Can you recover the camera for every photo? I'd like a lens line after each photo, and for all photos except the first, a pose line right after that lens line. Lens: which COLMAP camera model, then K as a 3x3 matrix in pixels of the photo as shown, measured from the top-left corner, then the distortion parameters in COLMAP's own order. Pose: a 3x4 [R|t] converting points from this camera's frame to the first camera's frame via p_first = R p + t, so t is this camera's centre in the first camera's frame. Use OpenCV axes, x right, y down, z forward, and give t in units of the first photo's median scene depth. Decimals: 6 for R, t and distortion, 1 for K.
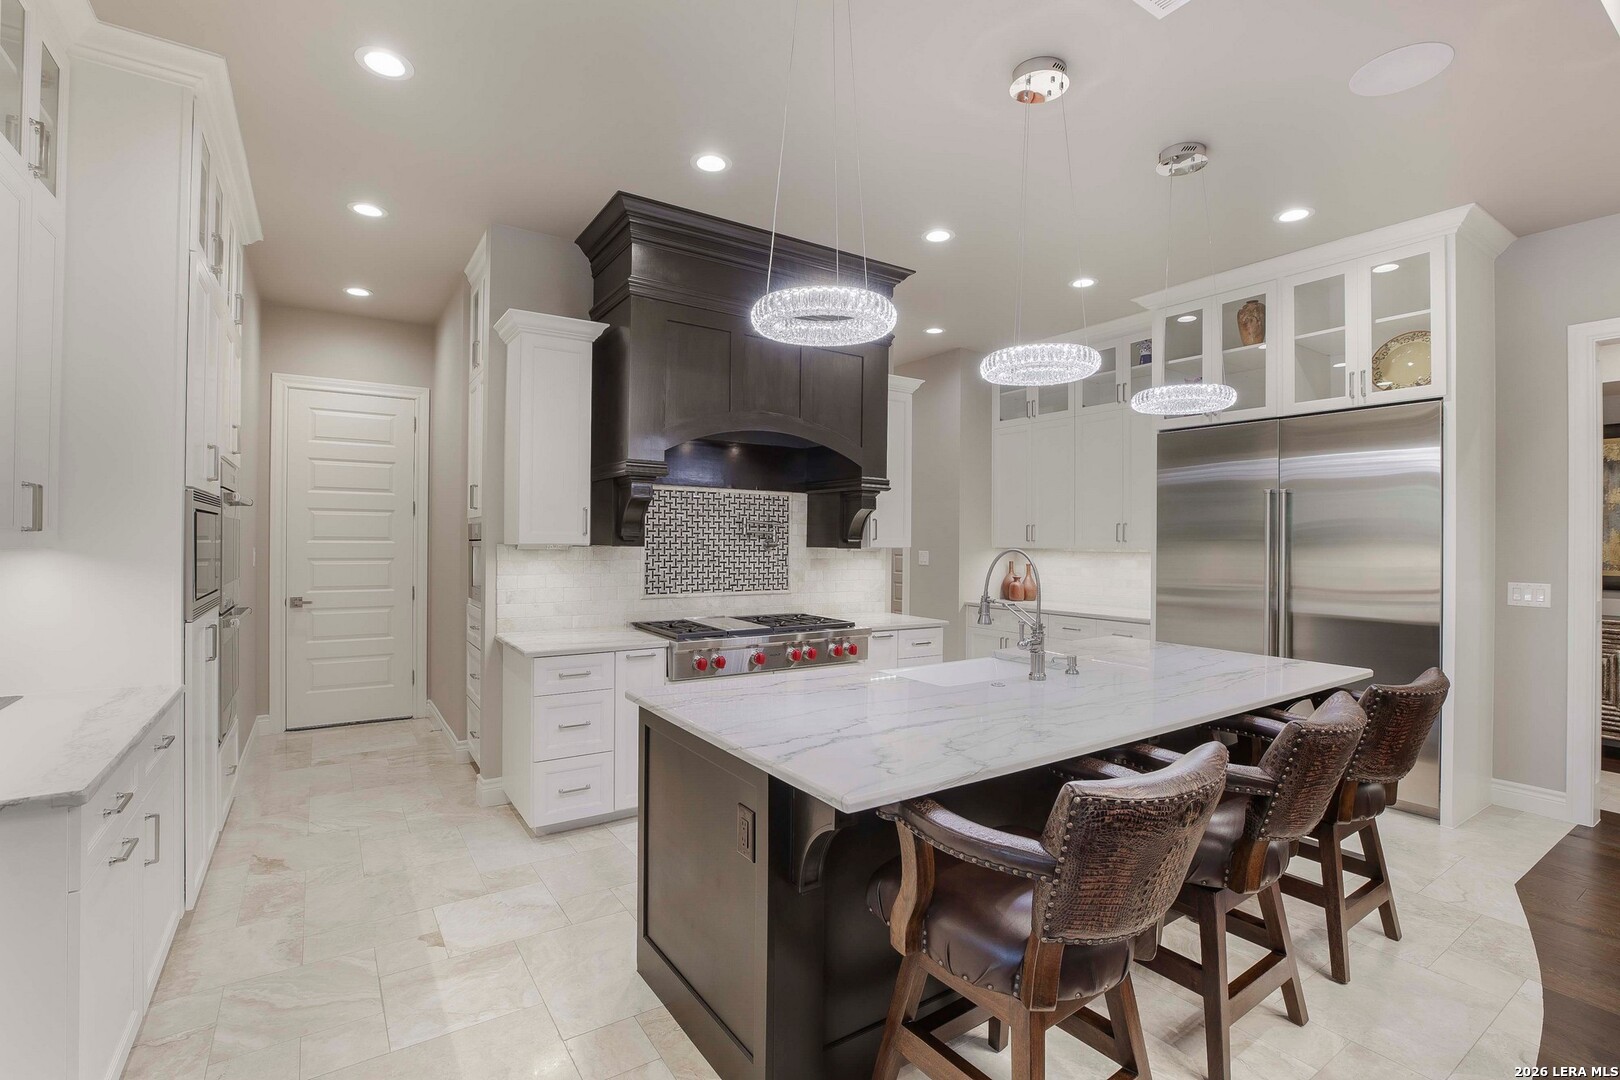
lens RADIAL K [[748.6, 0, 812.7], [0, 748.6, 541.0], [0, 0, 1]] dist [-0.045789, 0.012855]
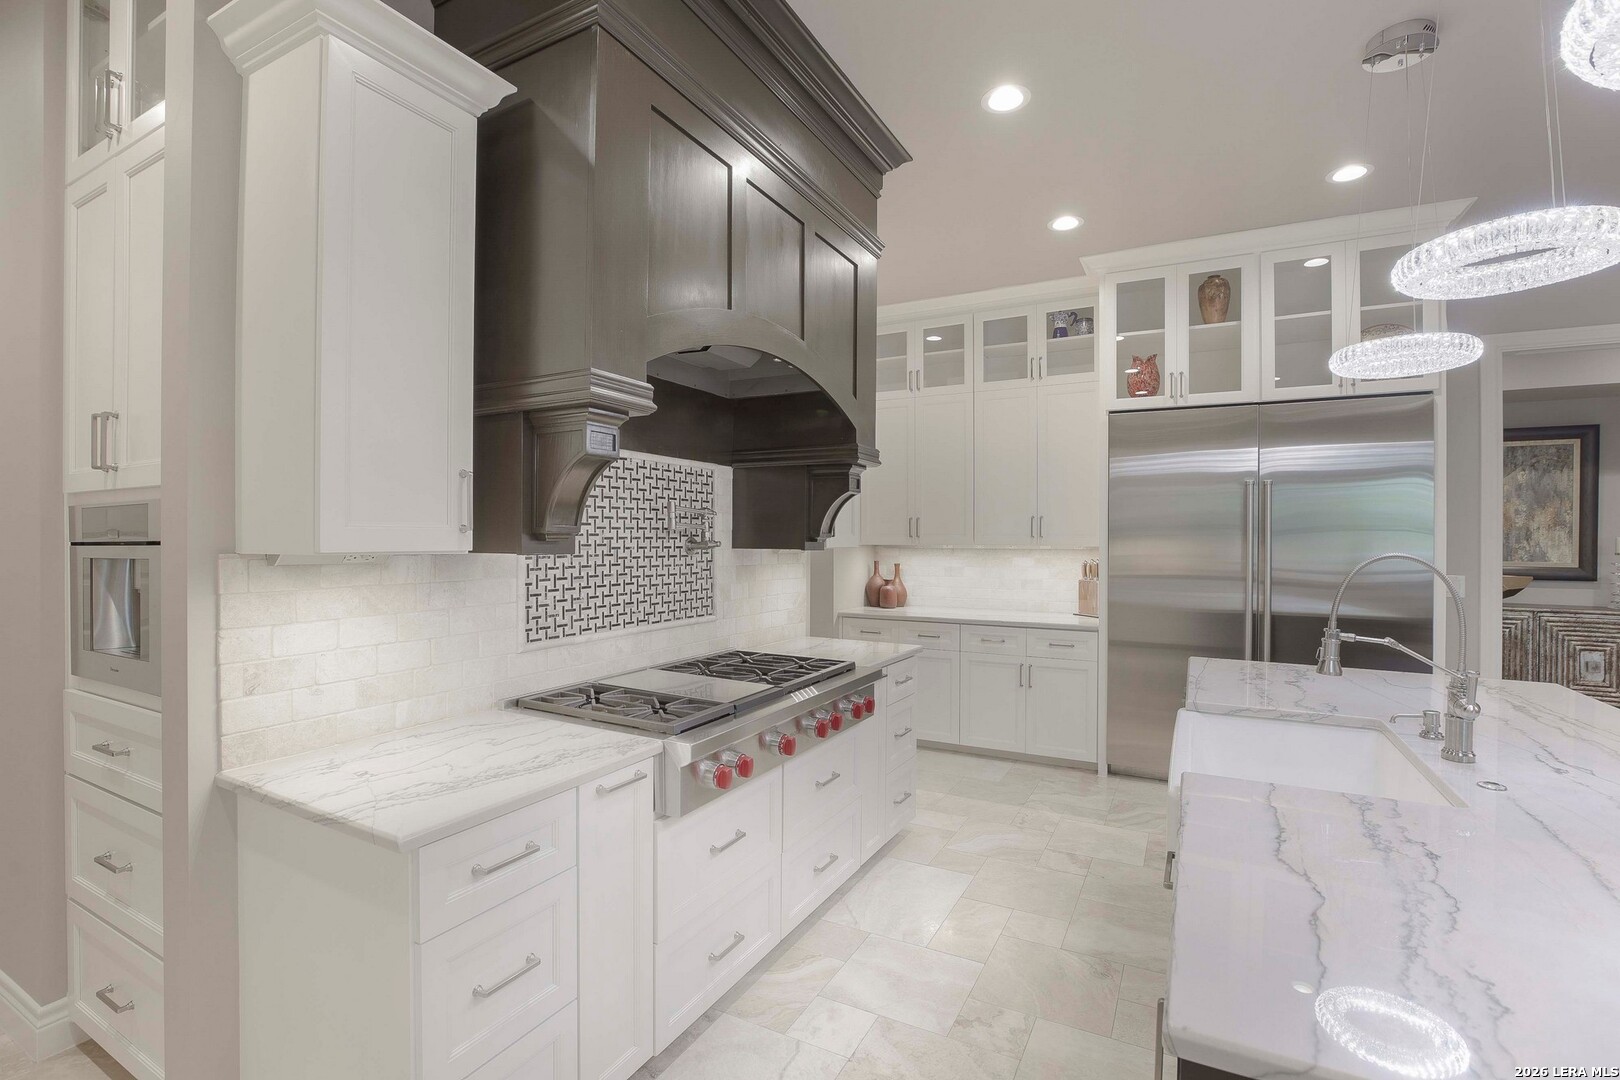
lens RADIAL K [[748.6, 0, 815.6], [0, 748.6, 541.9], [0, 0, 1]] dist [-0.045789, 0.012855]
pose [[0.882535, -0.008156, 0.470176, -0.278653], [0.003760, 0.999940, 0.010288, -0.004677], [-0.470232, -0.007311, 0.882513, 0.421517]]
